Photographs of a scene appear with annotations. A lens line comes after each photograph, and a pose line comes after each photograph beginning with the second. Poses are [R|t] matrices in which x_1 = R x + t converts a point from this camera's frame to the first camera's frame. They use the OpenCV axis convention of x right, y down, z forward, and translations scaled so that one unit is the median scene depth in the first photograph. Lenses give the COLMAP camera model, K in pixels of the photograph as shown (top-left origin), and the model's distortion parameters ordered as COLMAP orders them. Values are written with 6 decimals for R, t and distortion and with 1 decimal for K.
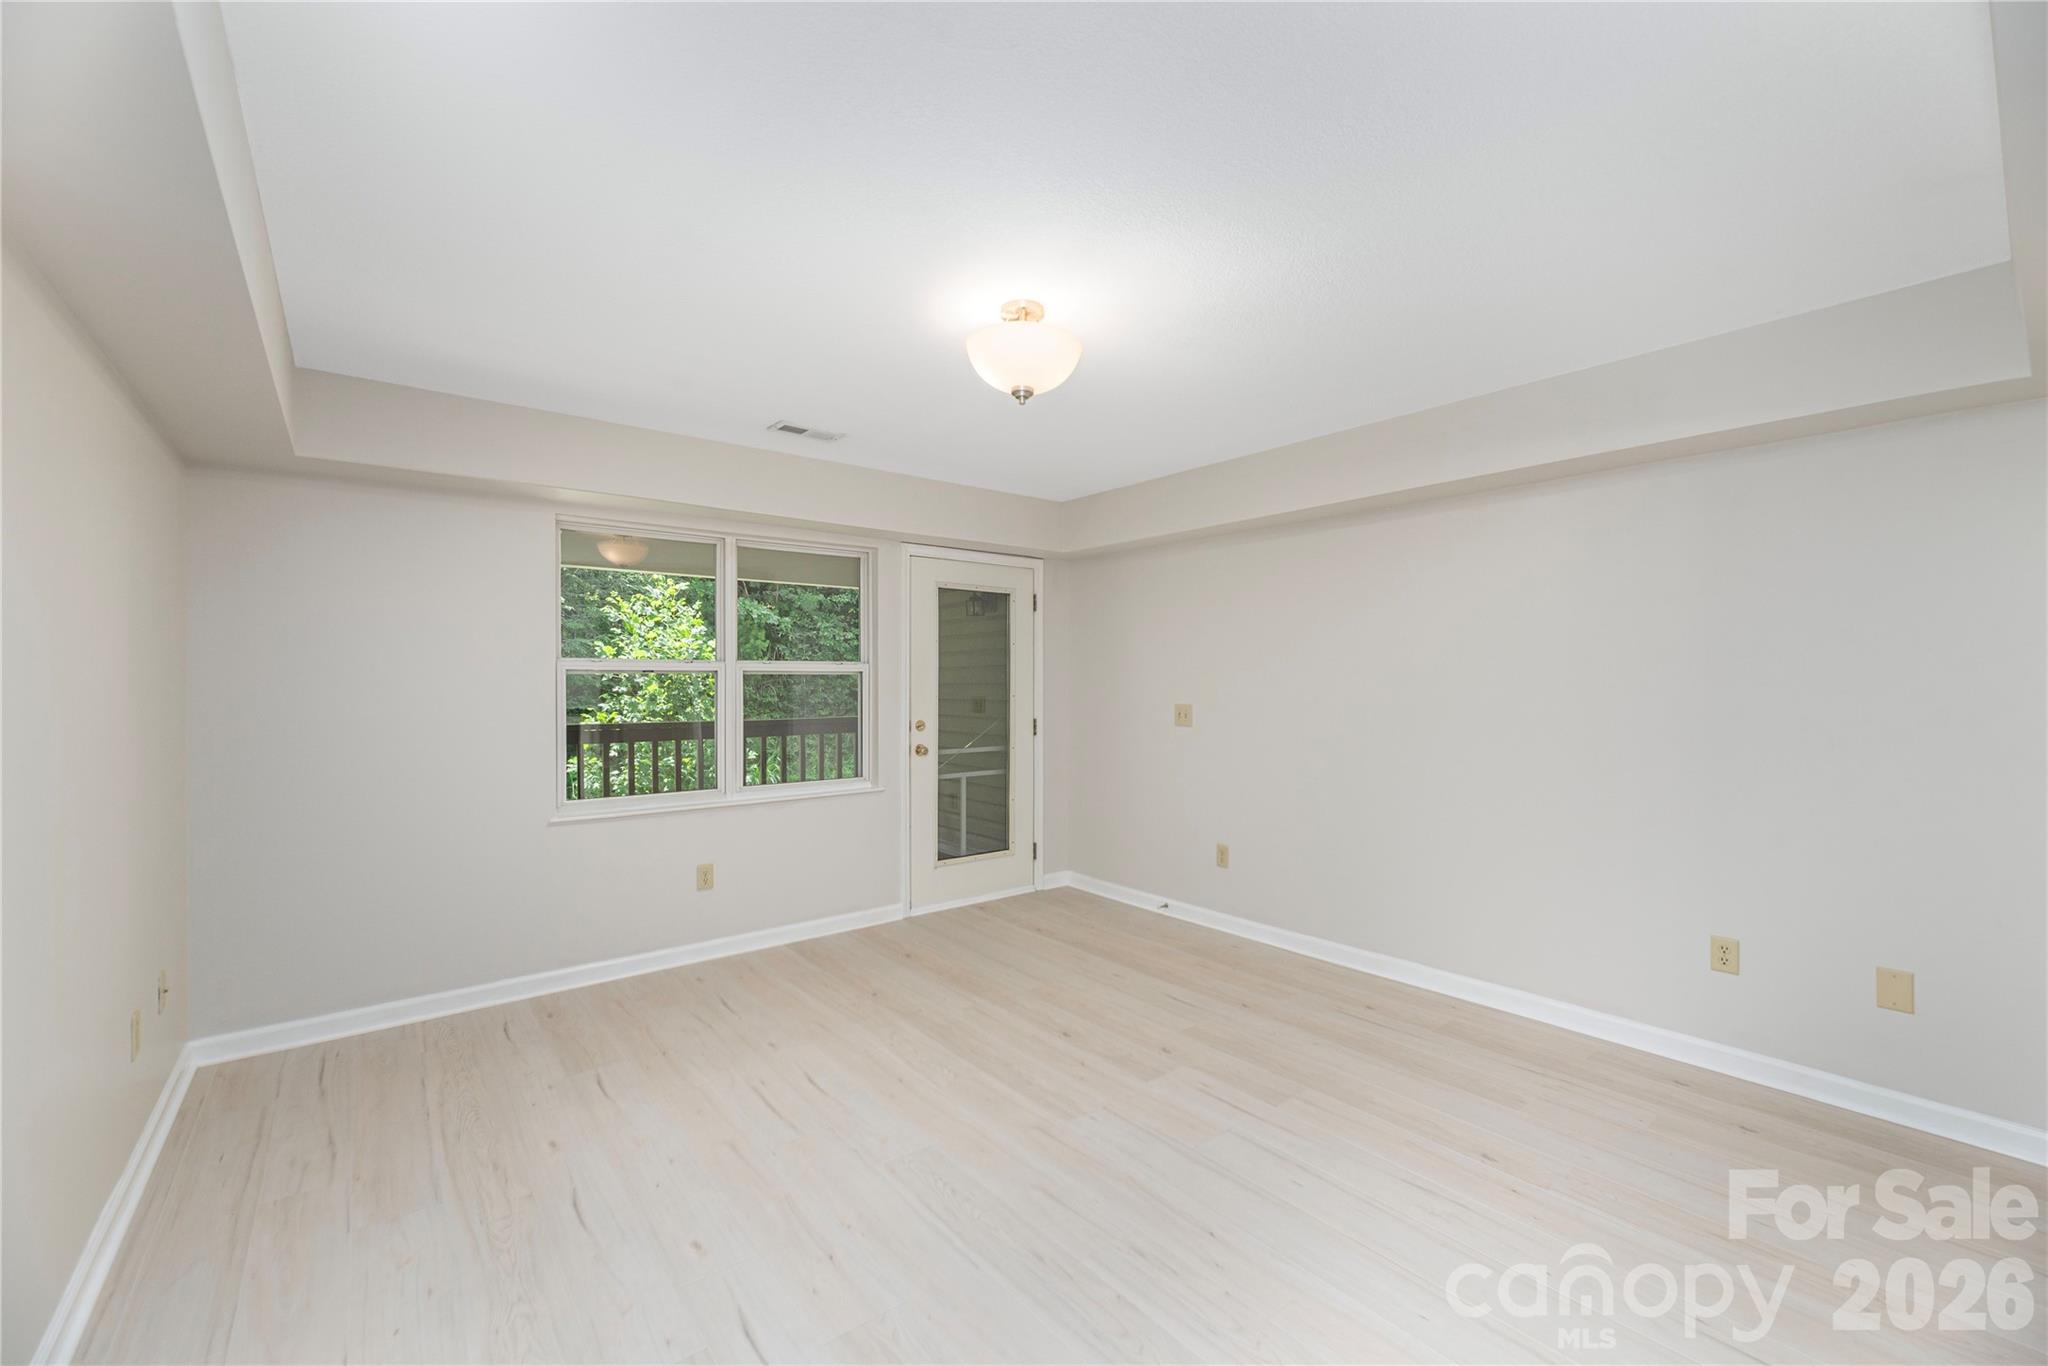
lens RADIAL K [[829.5, 0, 1024.0], [0, 829.5, 683.0], [0, 0, 1]] dist [-0.000981, -0.000147]
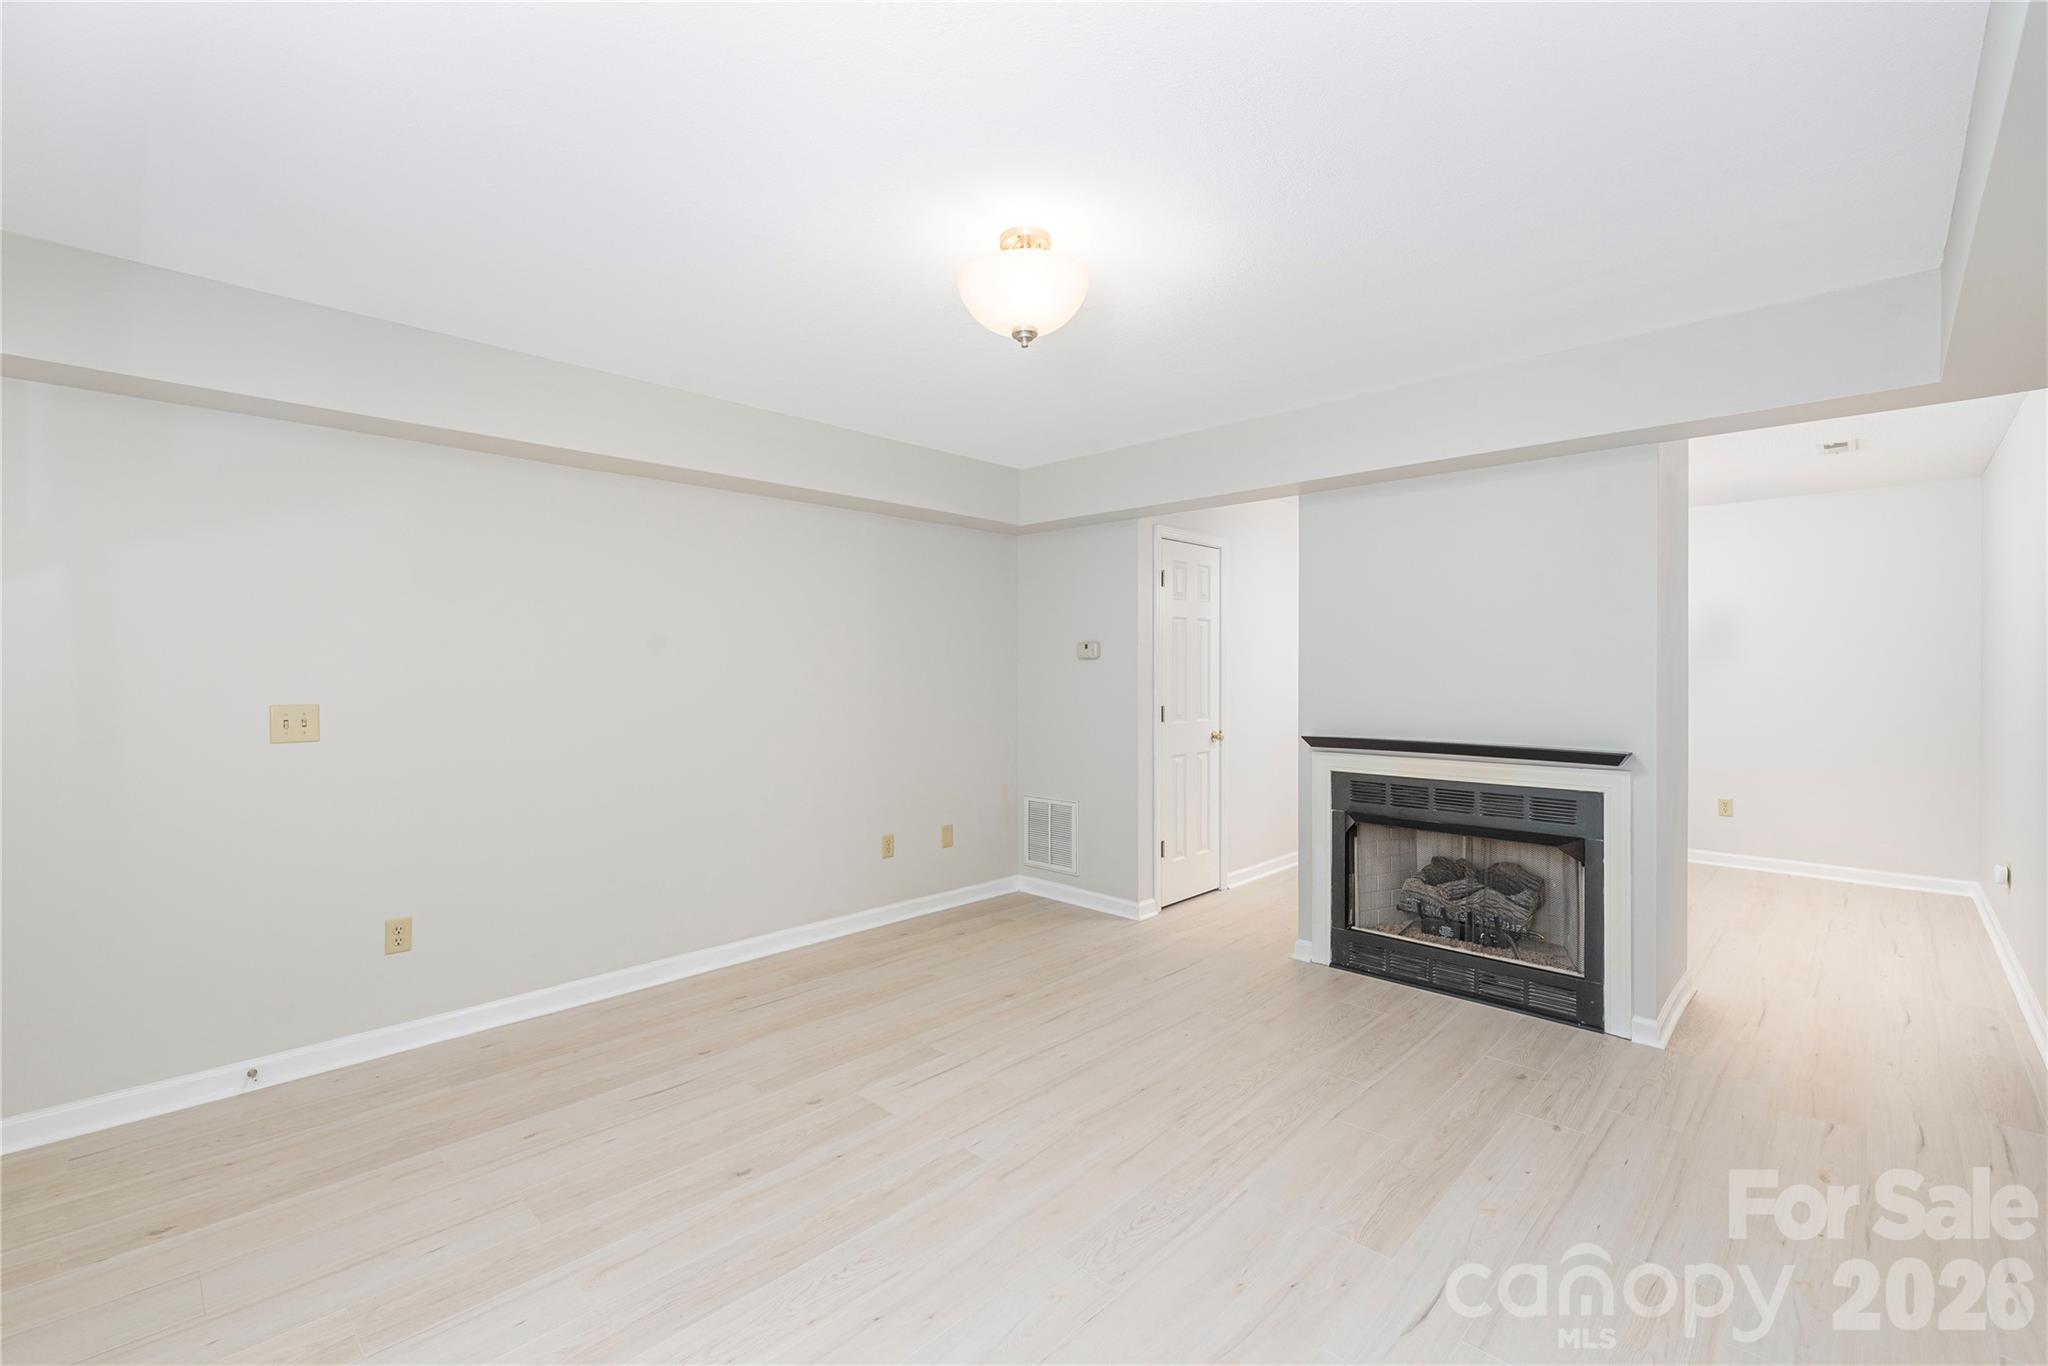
lens RADIAL K [[865.2, 0, 1024.0], [0, 865.2, 683.0], [0, 0, 1]] dist [0.007830, -0.000036]
pose [[-0.120477, -0.015682, 0.992592, -0.761790], [-0.002628, 0.999877, 0.015478, 0.000041], [-0.992713, -0.000744, -0.120504, 0.934613]]
